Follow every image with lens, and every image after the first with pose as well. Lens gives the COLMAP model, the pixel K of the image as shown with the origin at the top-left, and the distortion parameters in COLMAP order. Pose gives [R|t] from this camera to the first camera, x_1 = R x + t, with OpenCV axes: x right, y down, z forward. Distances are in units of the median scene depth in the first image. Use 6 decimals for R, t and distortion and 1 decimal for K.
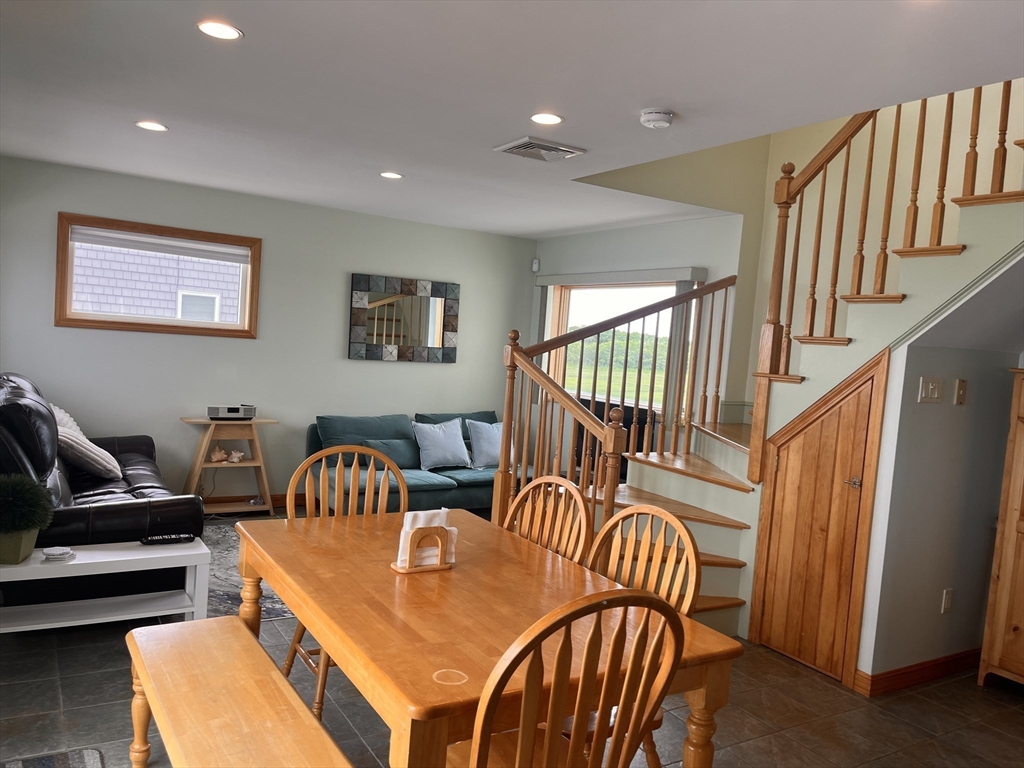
lens RADIAL K [[776.1, 0, 512.0], [0, 776.1, 384.0], [0, 0, 1]] dist [-0.007590, -0.010079]
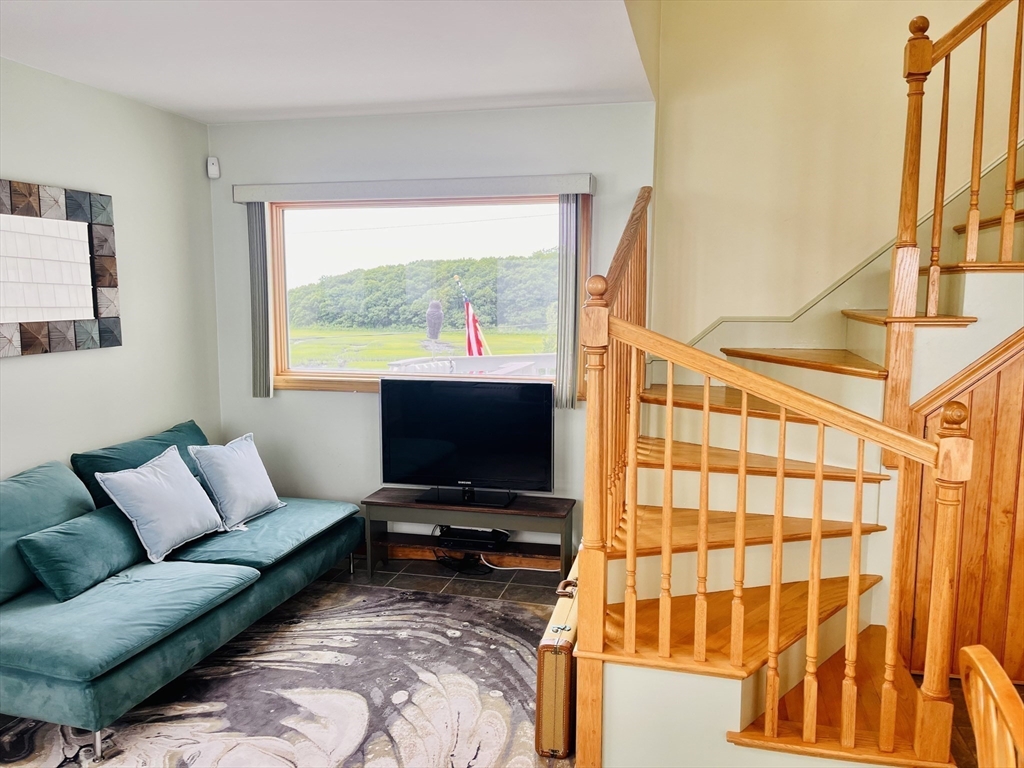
lens RADIAL K [[776.1, 0, 512.0], [0, 776.1, 384.0], [0, 0, 1]] dist [-0.007590, -0.010079]
pose [[0.710786, -0.142372, 0.688850, -0.273067], [0.086816, 0.989571, 0.114945, -0.041660], [-0.698031, -0.021898, 0.715733, 0.460495]]
